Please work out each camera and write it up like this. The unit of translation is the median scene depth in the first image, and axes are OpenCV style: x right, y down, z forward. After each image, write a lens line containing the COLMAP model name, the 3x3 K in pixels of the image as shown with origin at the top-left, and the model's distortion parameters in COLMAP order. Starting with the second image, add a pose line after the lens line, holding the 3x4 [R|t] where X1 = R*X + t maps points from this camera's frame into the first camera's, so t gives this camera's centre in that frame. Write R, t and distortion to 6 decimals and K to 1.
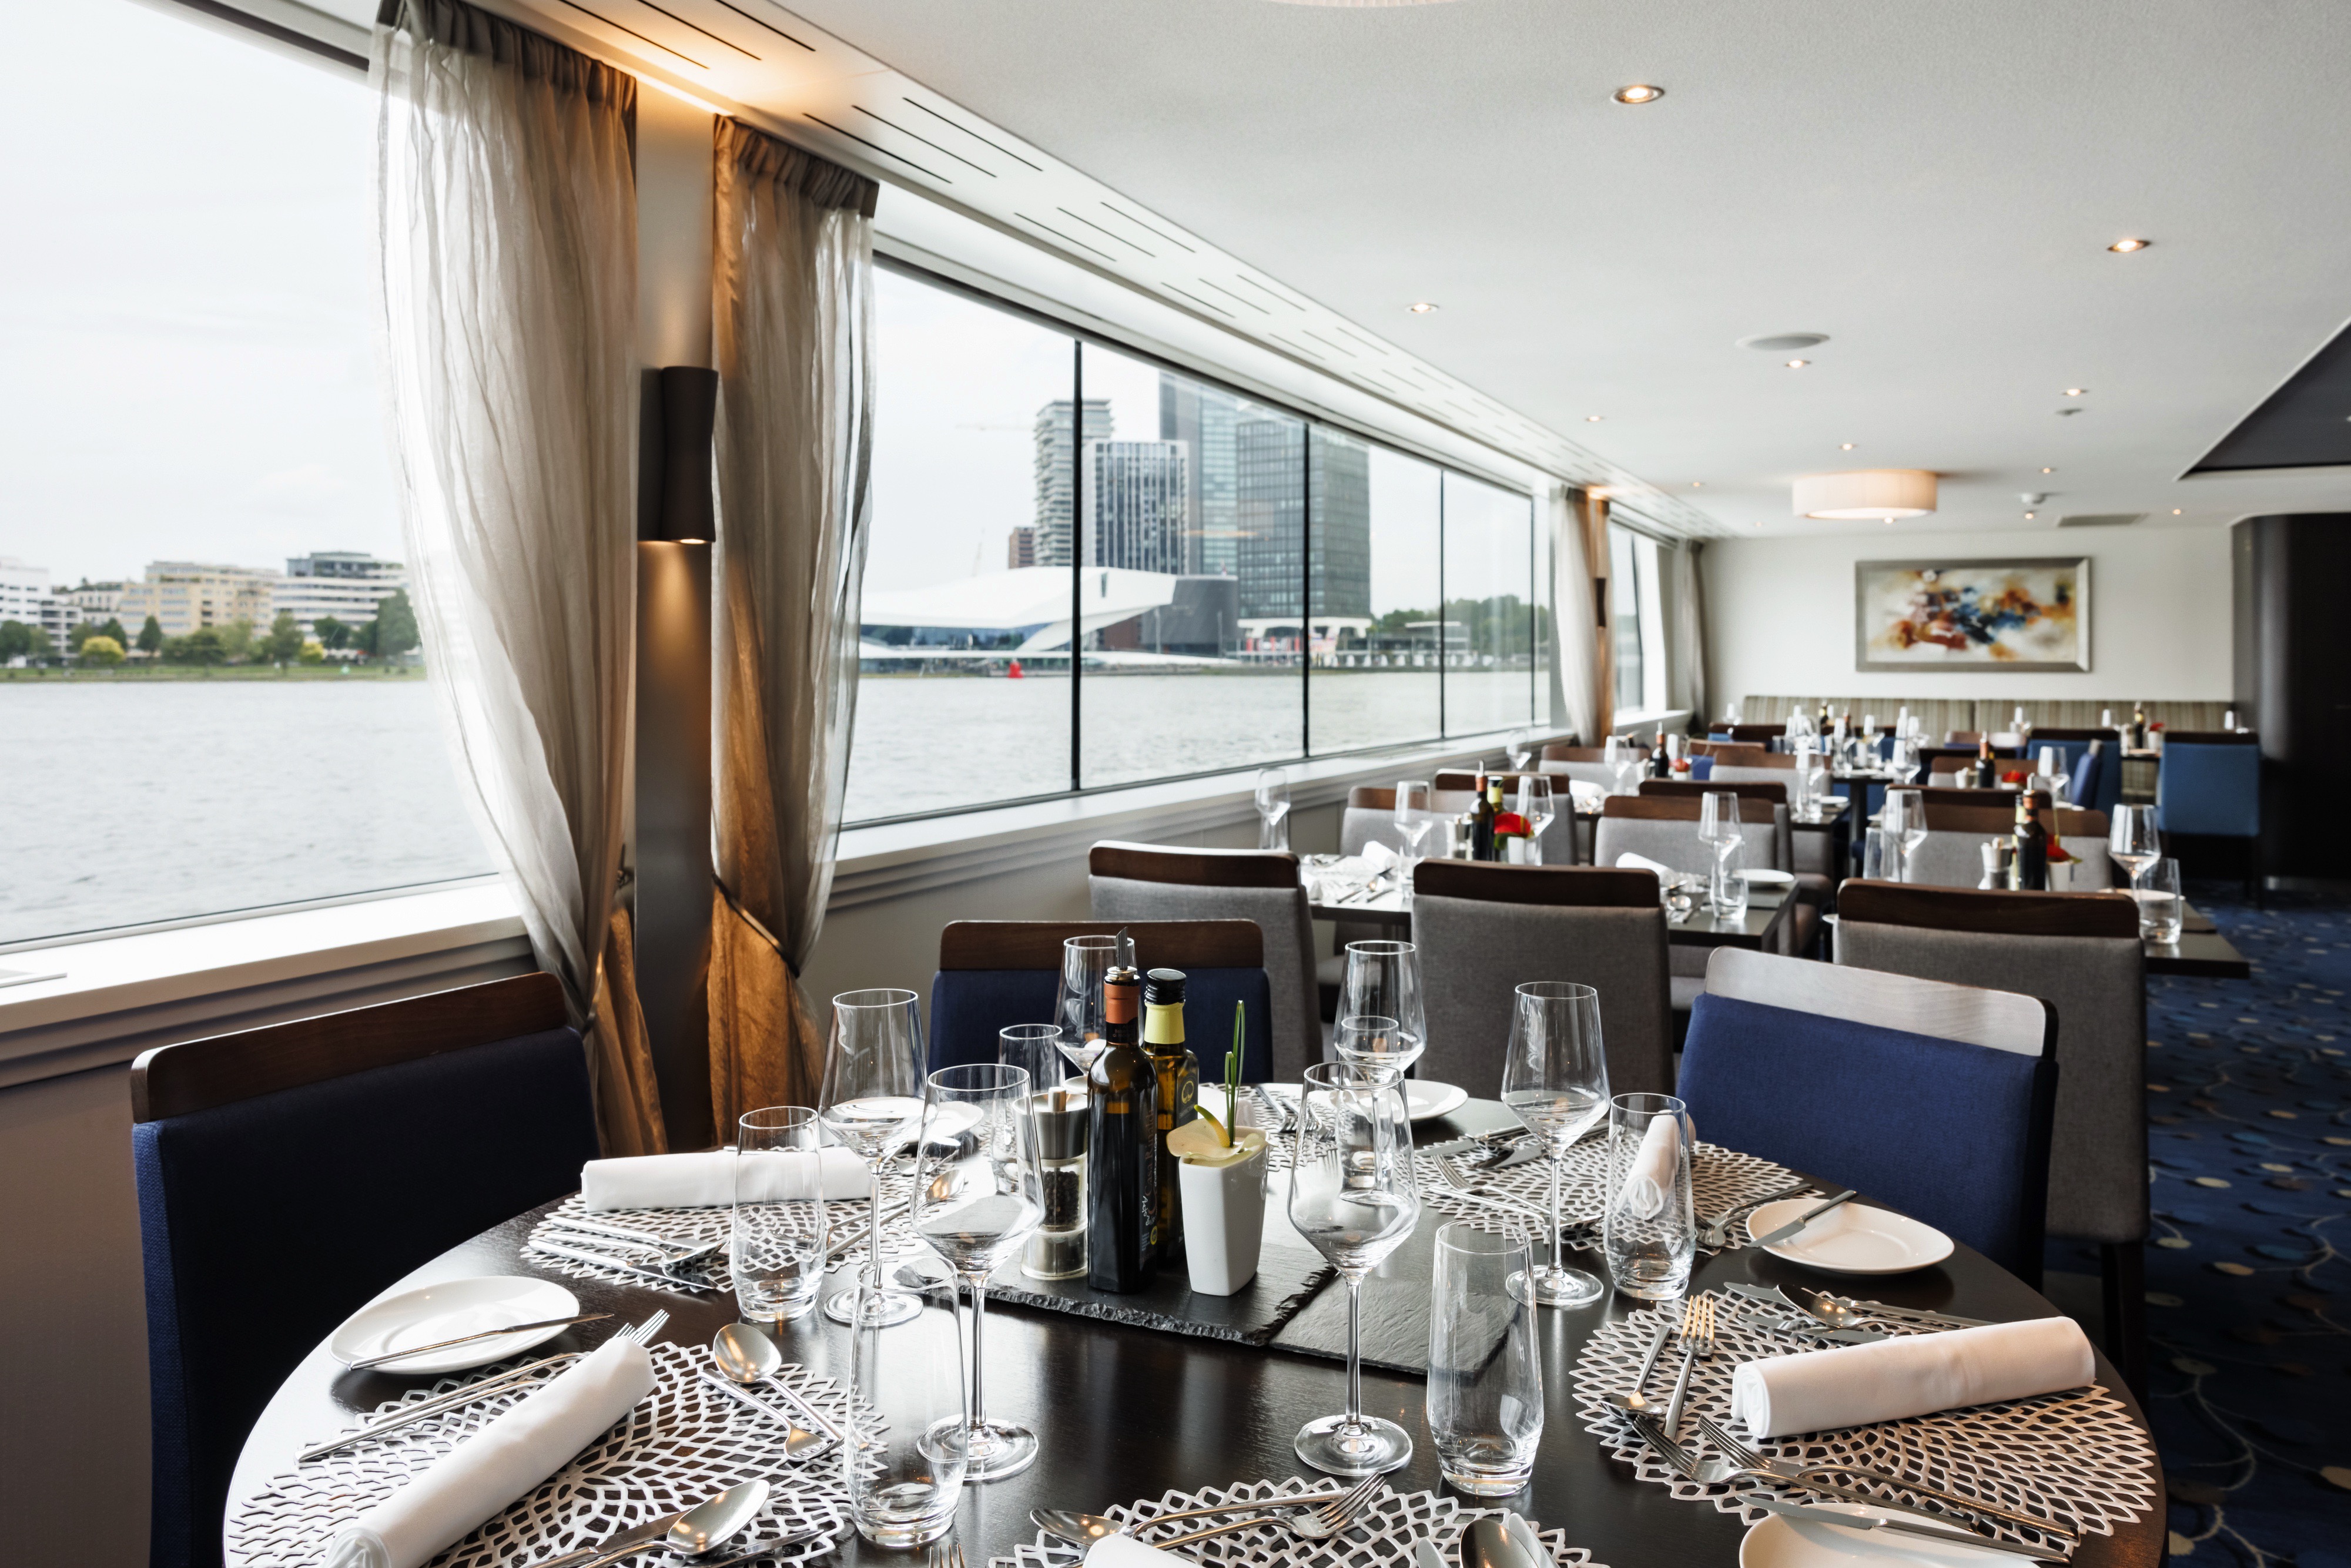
lens RADIAL K [[1652.8, 0, 1191.0], [0, 1652.8, 670.9], [0, 0, 1]] dist [0.006746, -0.000134]
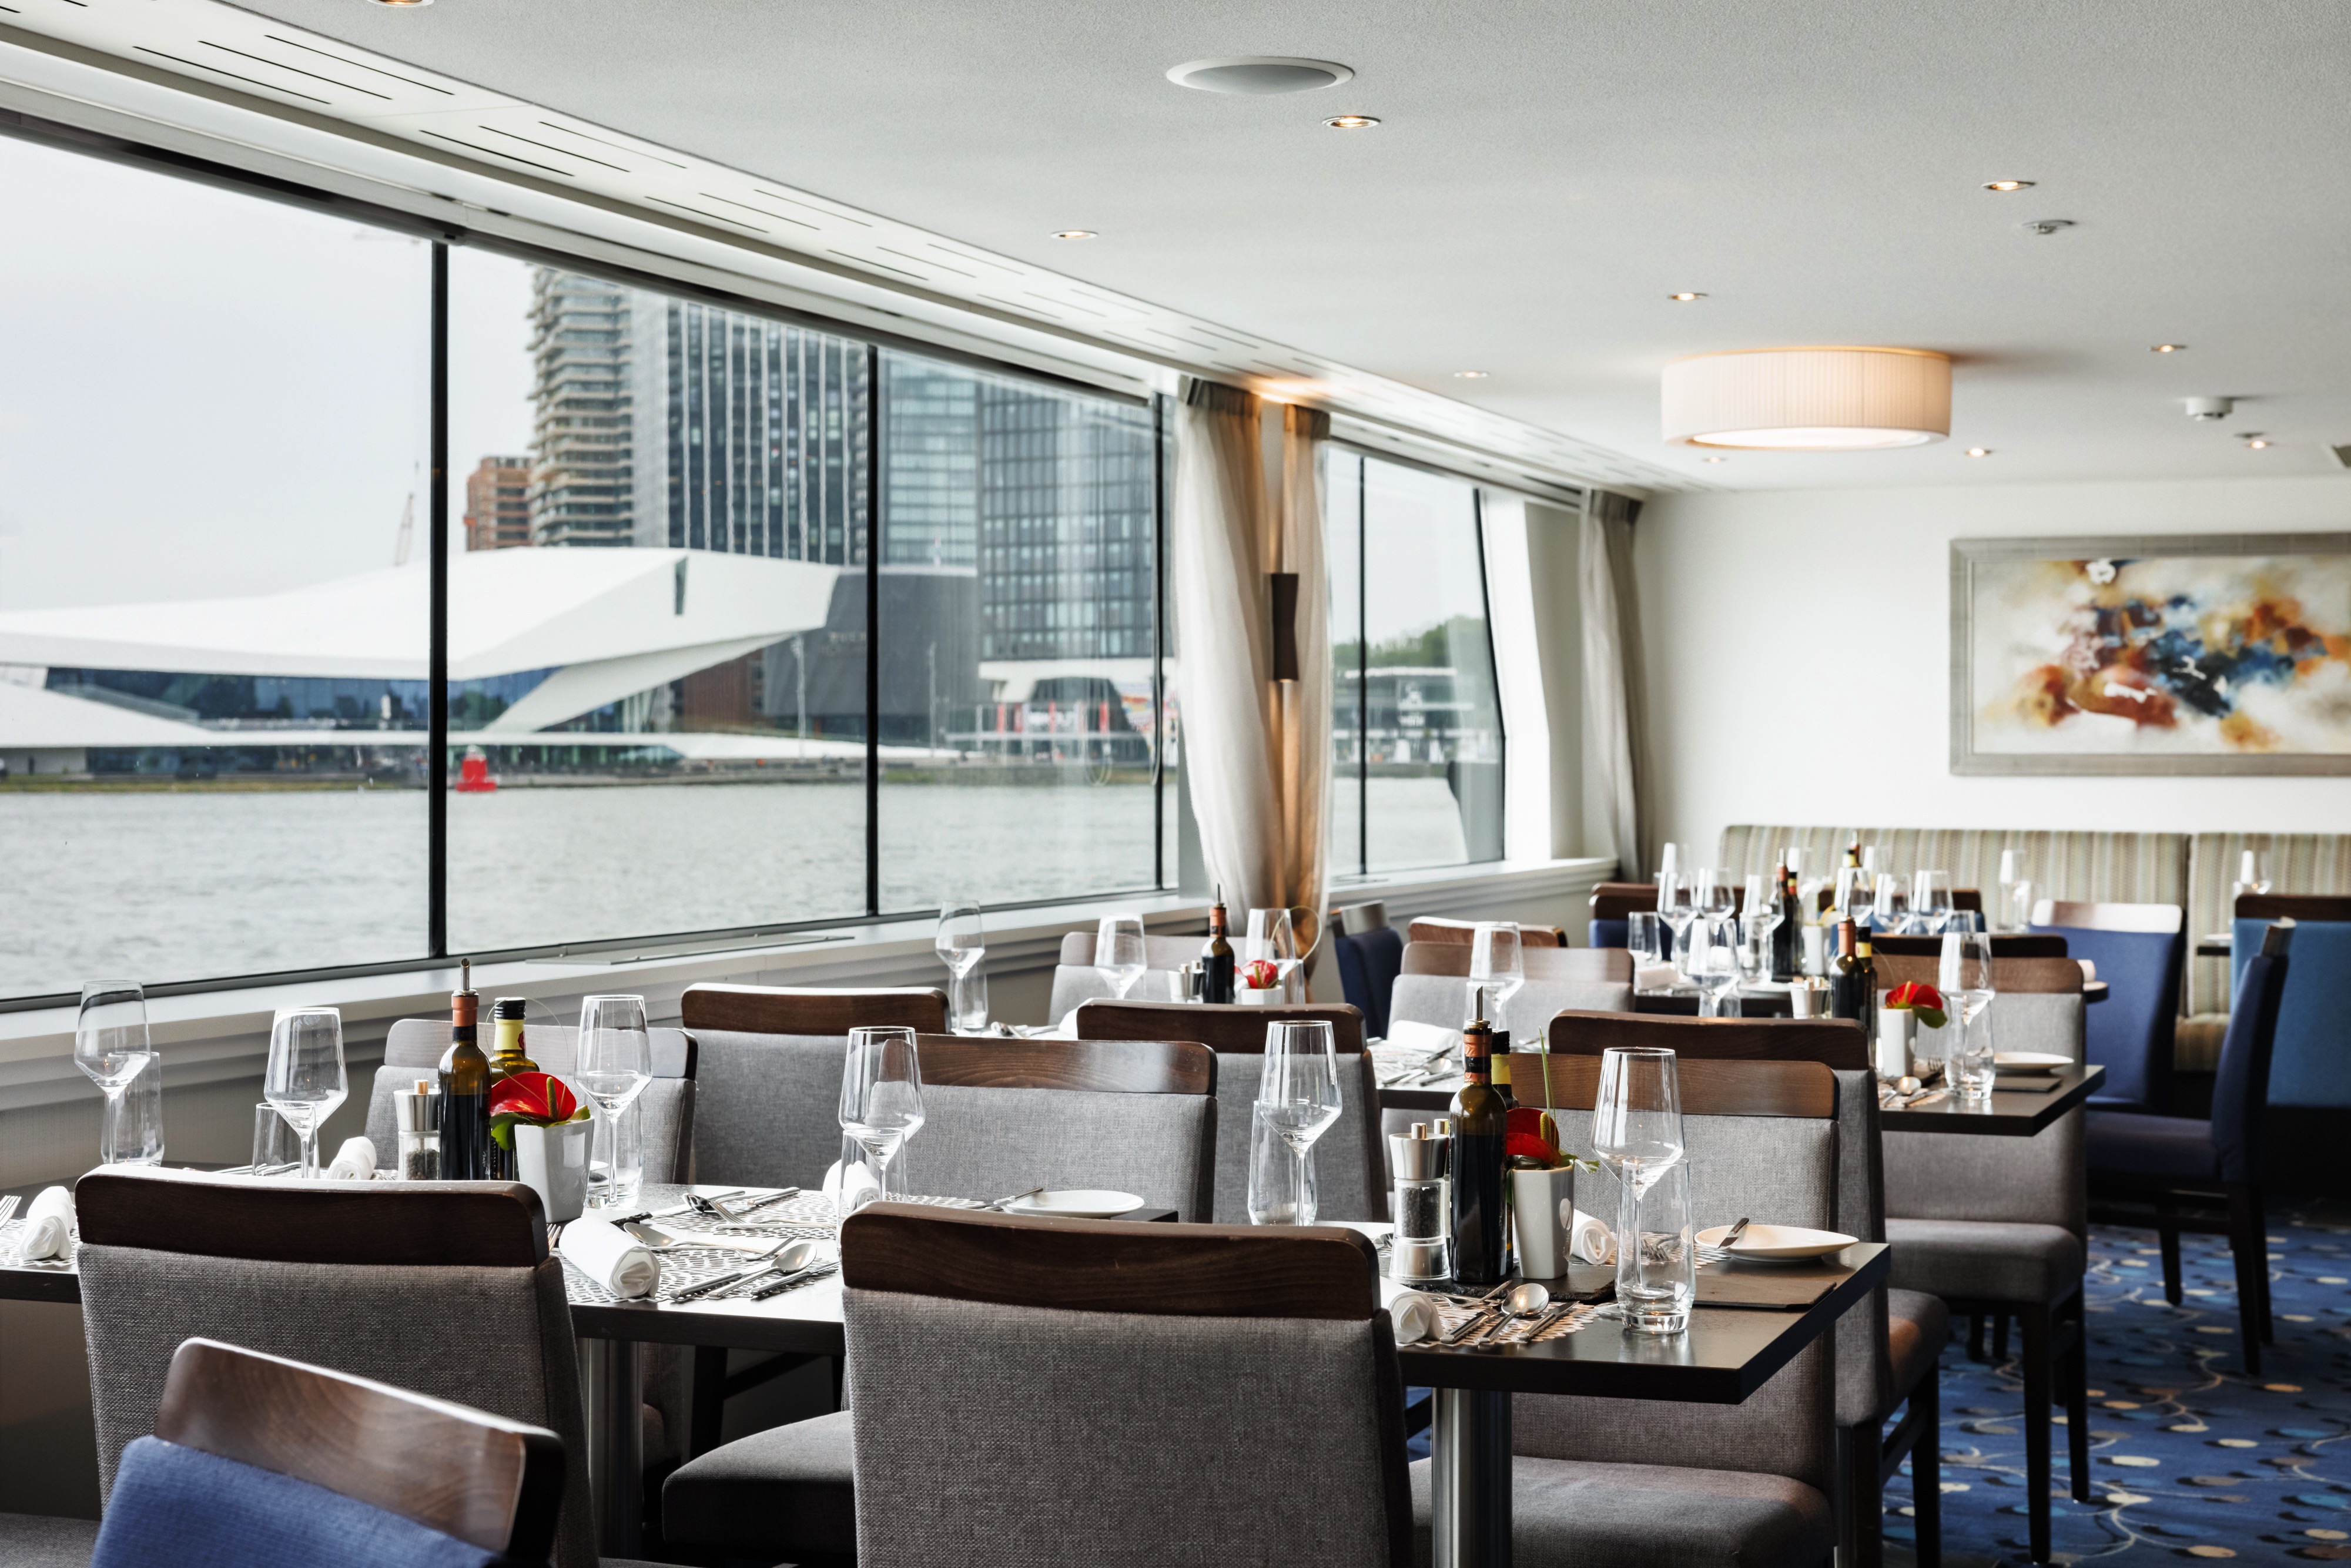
lens RADIAL K [[3638.1, 0, 1178.7], [0, 3638.1, 786.3], [0, 0, 1]] dist [0.019529, 0.000000]
pose [[0.999305, -0.000304, 0.037268, 0.145470], [0.000190, 0.999995, 0.003050, 0.000424], [-0.037268, -0.003041, 0.999301, -0.020280]]
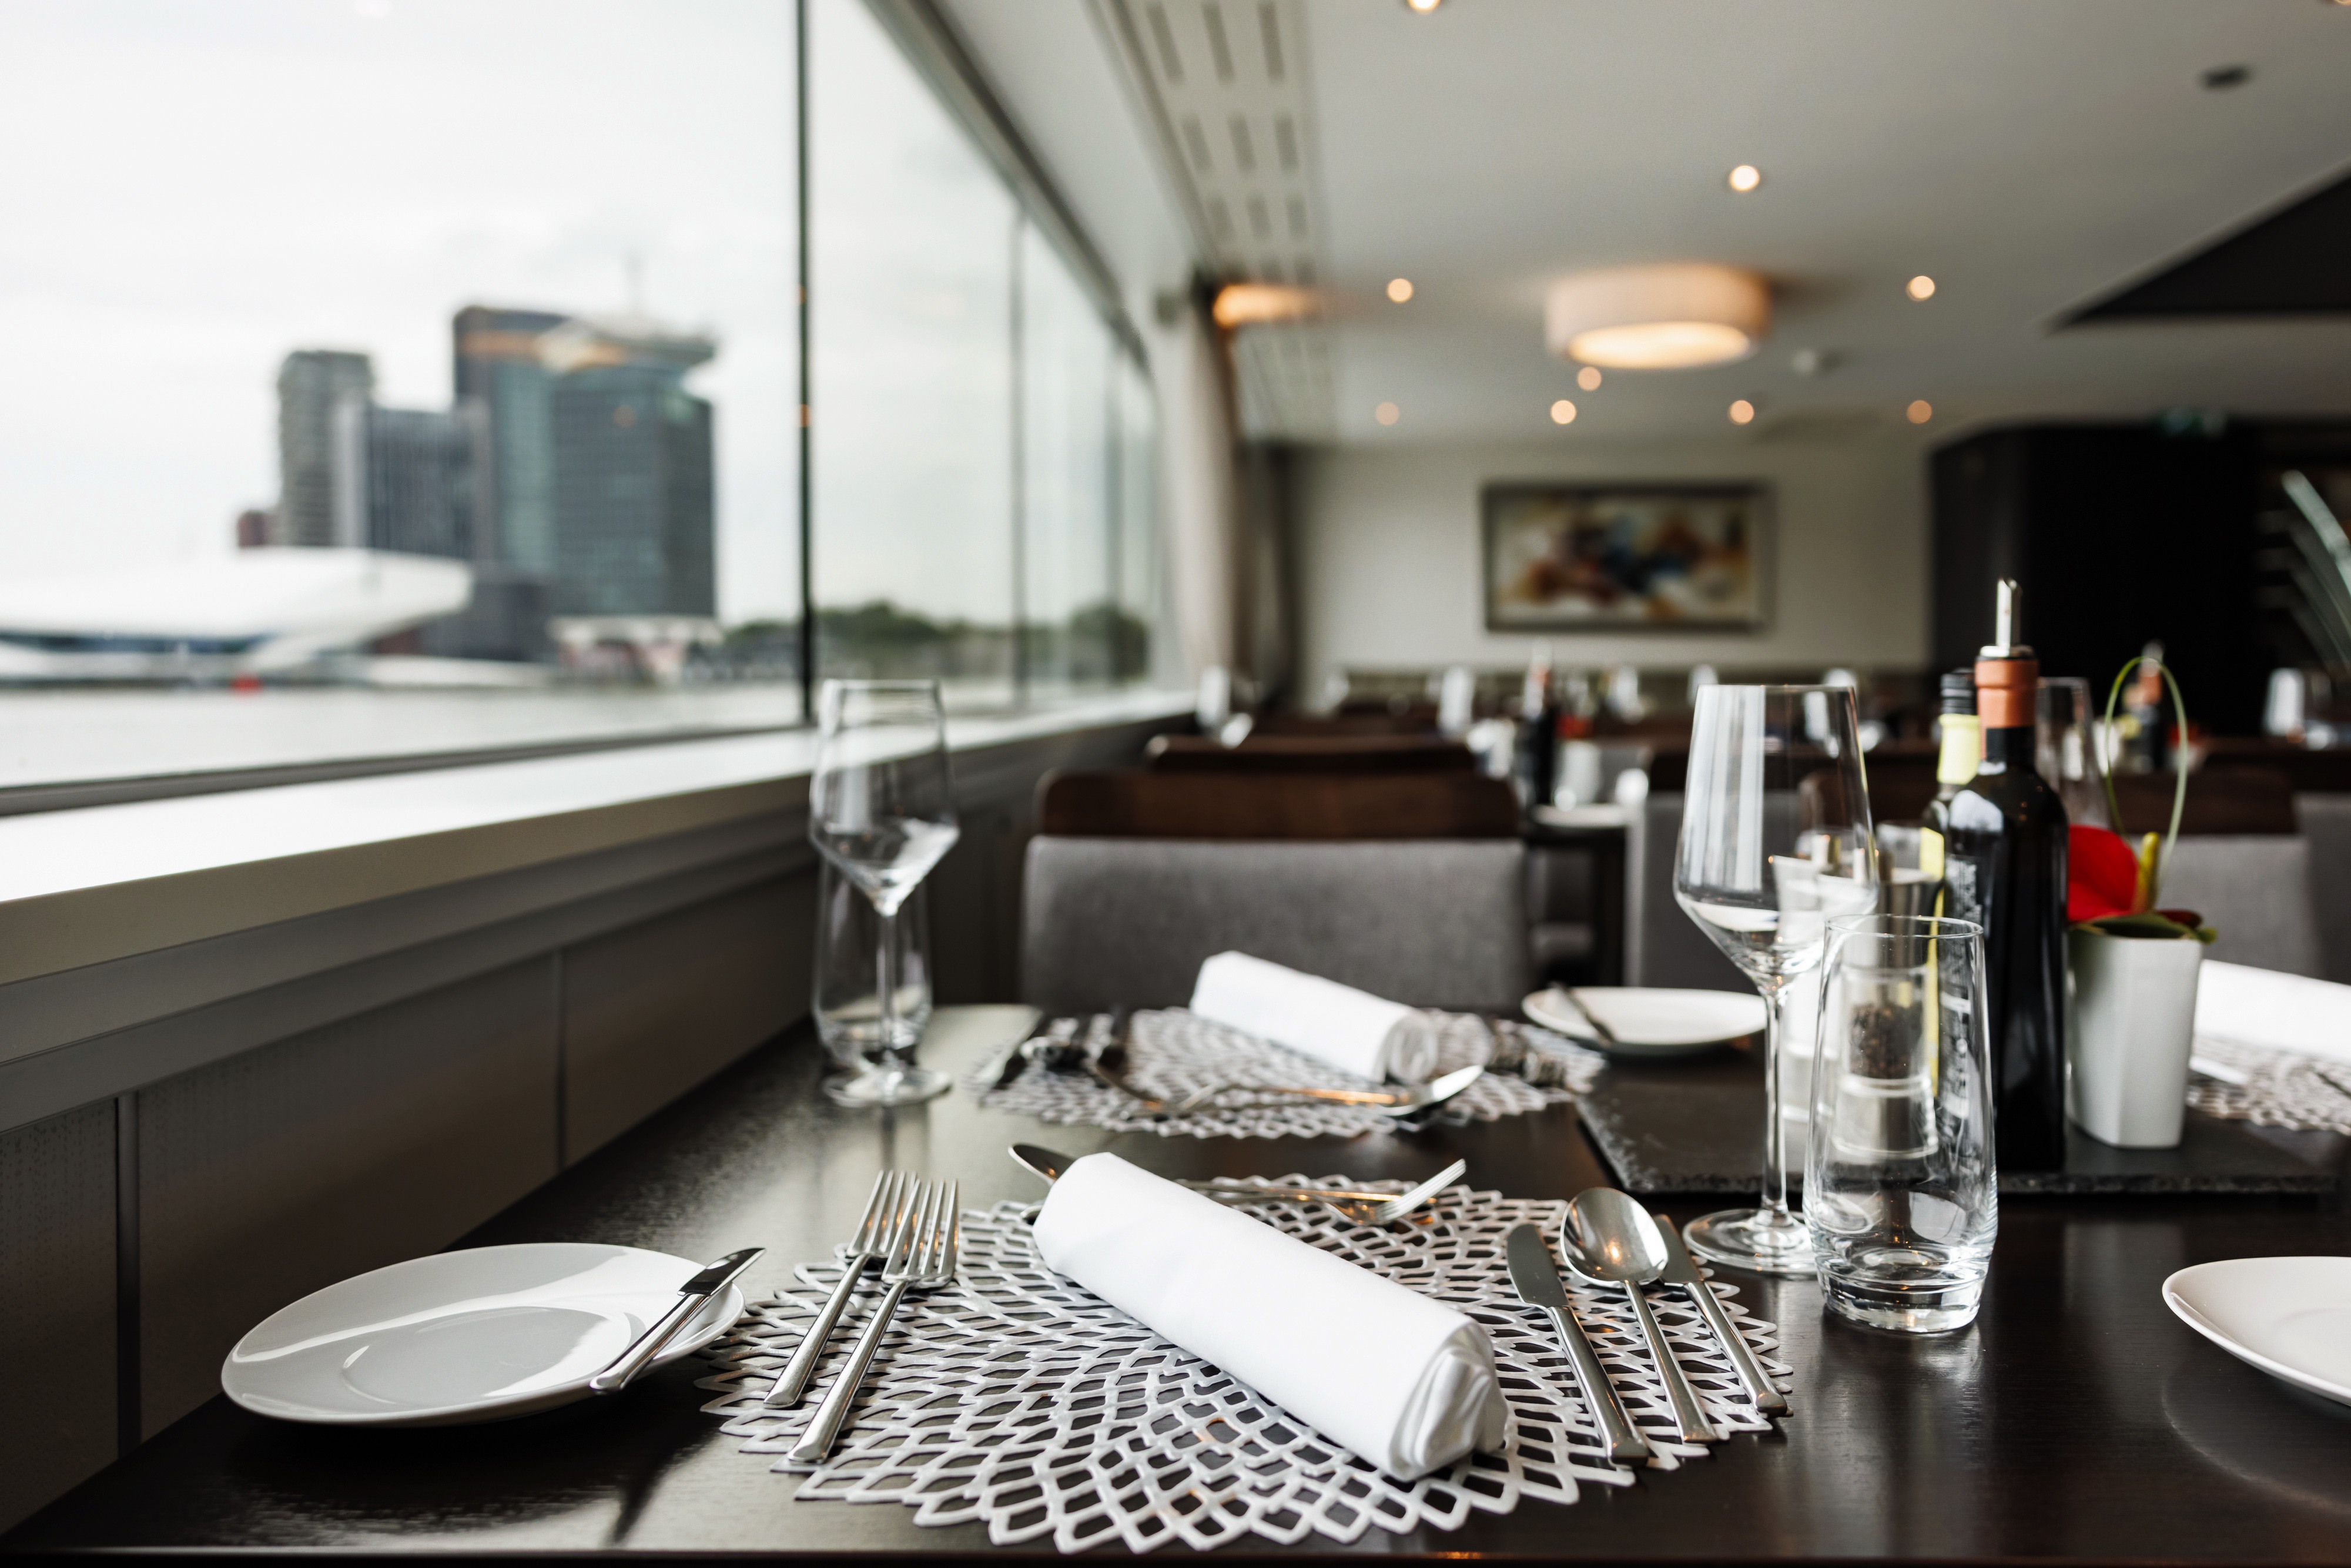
lens RADIAL K [[1652.8, 0, 1178.2], [0, 1652.8, 776.0], [0, 0, 1]] dist [0.006746, -0.000134]
pose [[0.923512, -0.023866, 0.382826, -0.006366], [0.007667, 0.999012, 0.043784, 0.030592], [-0.383493, -0.037500, 0.922782, 0.372713]]
